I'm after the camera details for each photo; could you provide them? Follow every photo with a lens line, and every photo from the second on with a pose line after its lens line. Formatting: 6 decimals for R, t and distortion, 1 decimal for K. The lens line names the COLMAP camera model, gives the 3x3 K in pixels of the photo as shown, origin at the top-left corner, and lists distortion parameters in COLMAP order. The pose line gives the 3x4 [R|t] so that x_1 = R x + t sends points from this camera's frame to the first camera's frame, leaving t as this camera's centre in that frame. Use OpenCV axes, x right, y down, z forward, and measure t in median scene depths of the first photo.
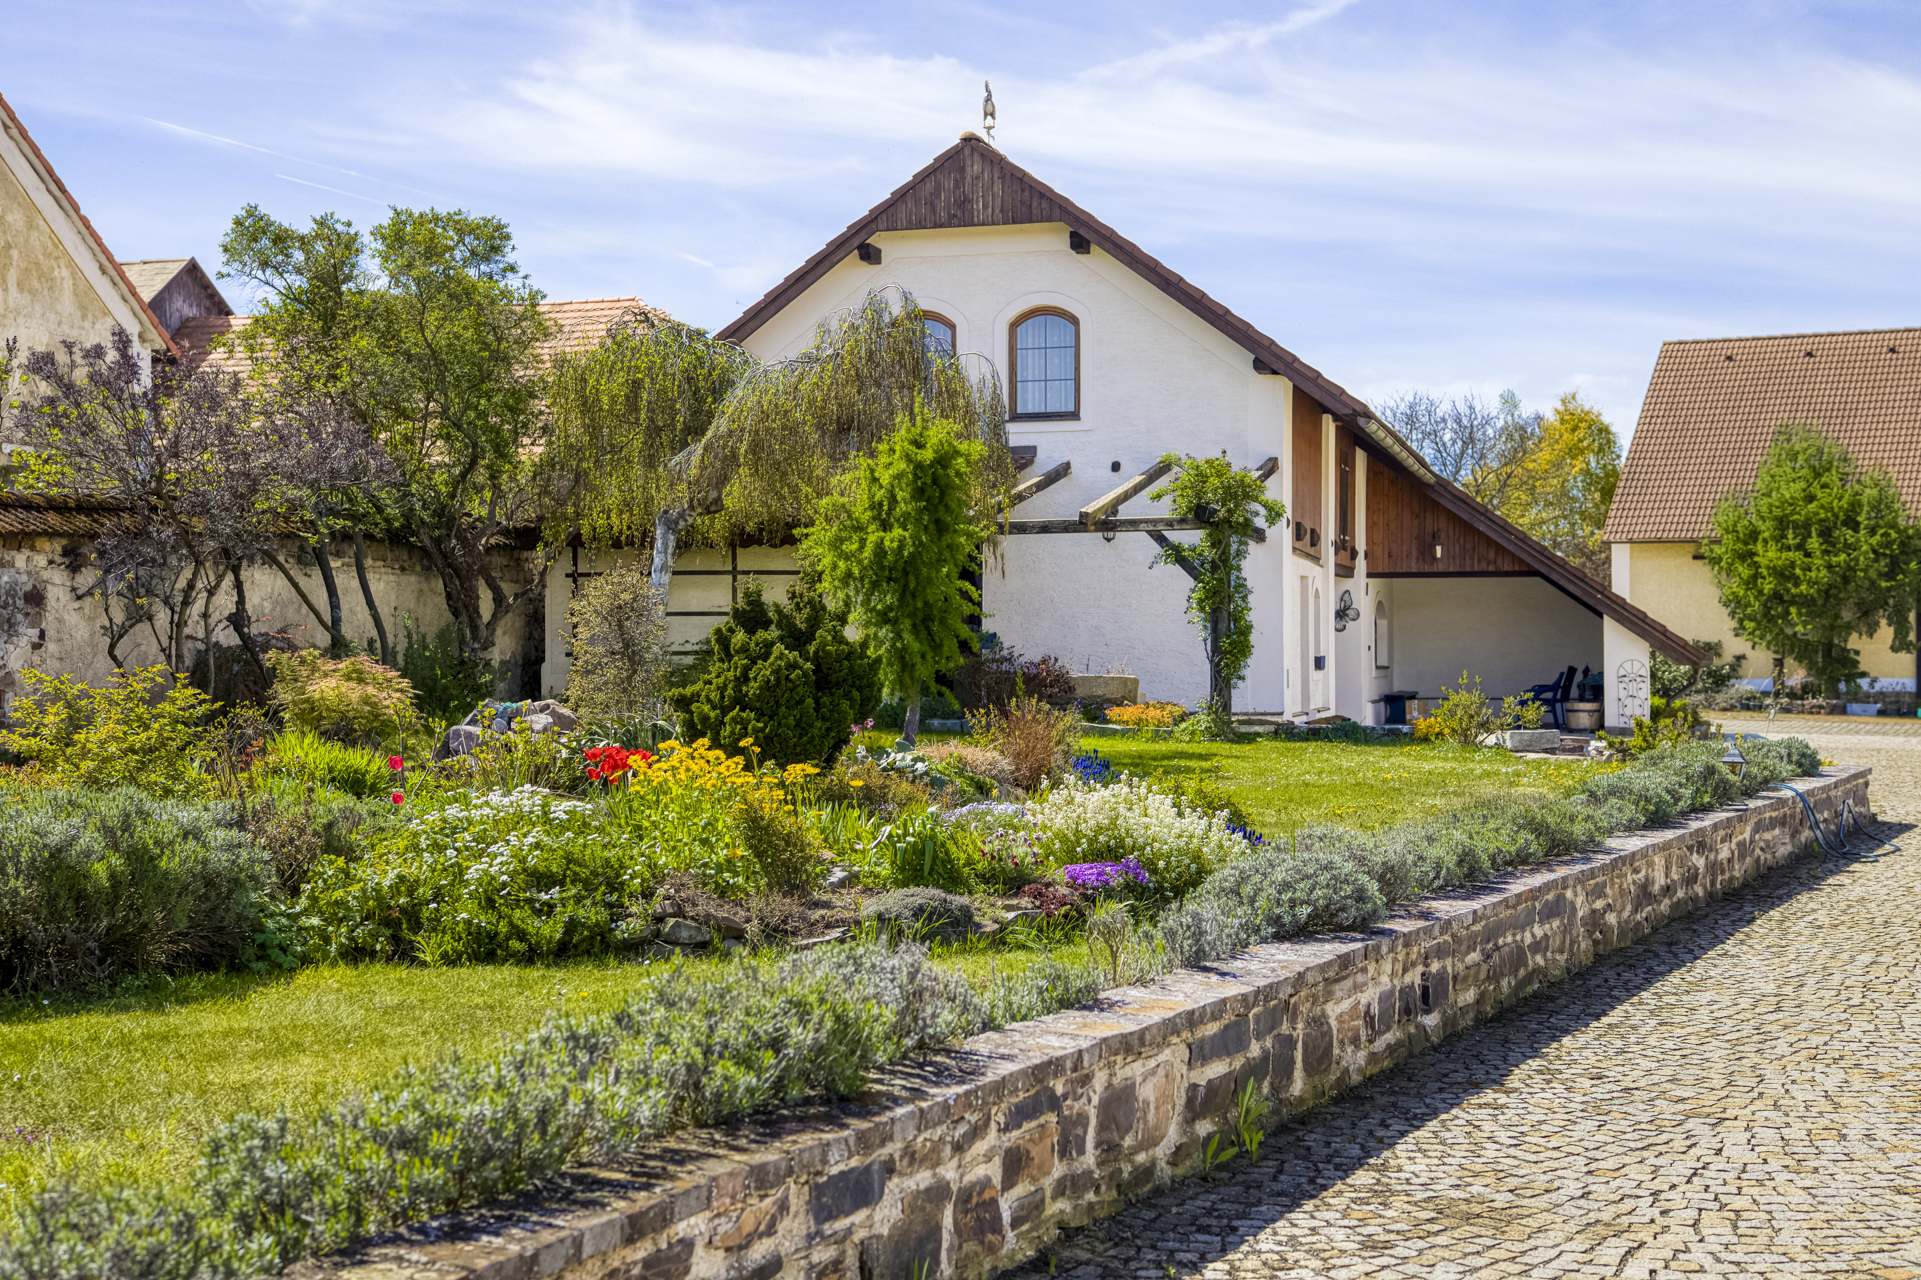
lens RADIAL K [[2394.1, 0, 959.6], [0, 2394.1, 628.4], [0, 0, 1]] dist [0.185826, 0.000000]
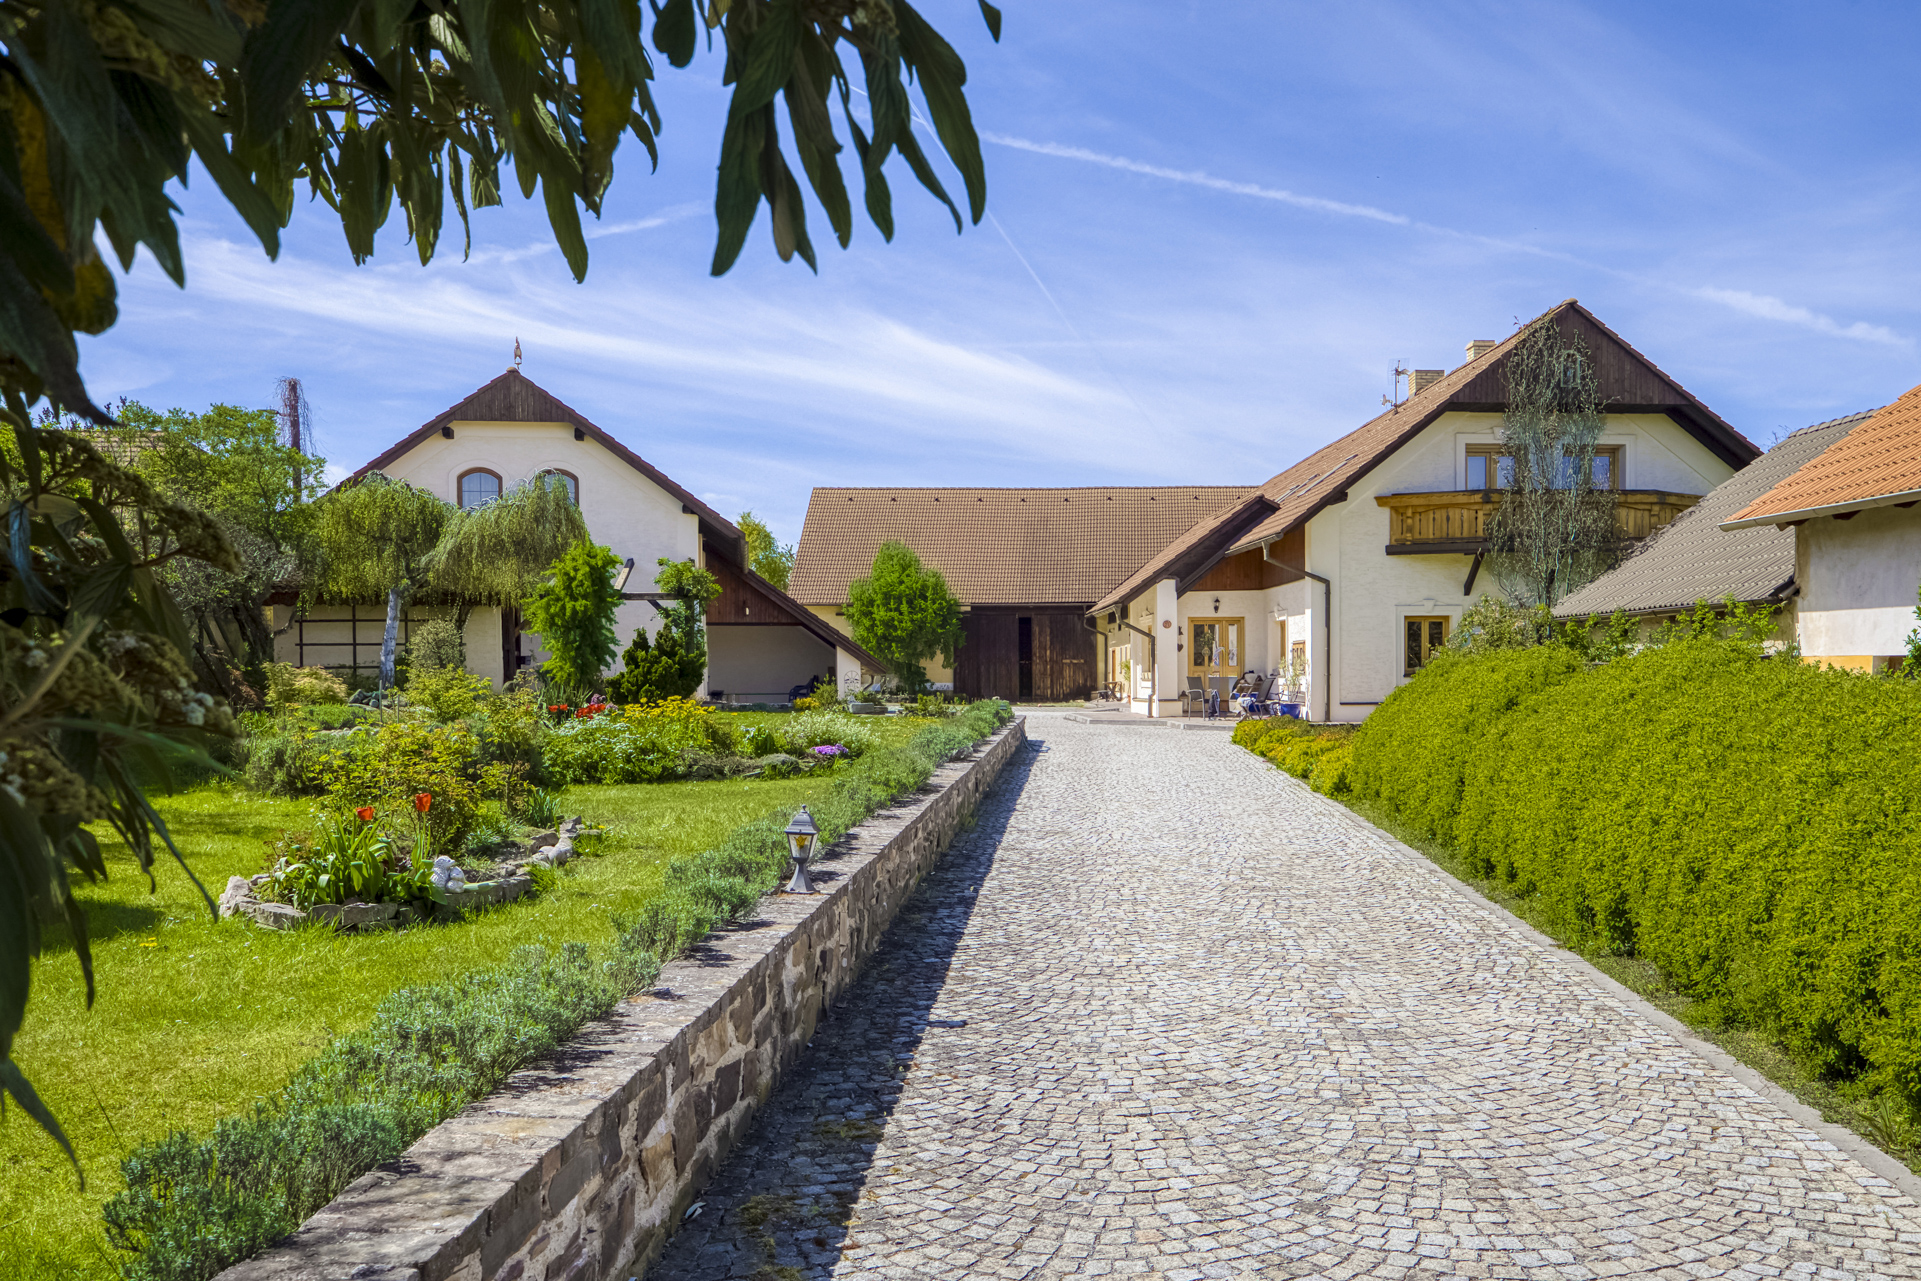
lens RADIAL K [[1722.0, 0, 960.4], [0, 1722.0, 646.7], [0, 0, 1]] dist [0.011032, 0.001090]
pose [[0.910658, 0.003120, 0.413150, -0.213695], [-0.000524, 0.999979, -0.006395, 0.002941], [-0.413161, 0.005607, 0.910641, -0.260303]]
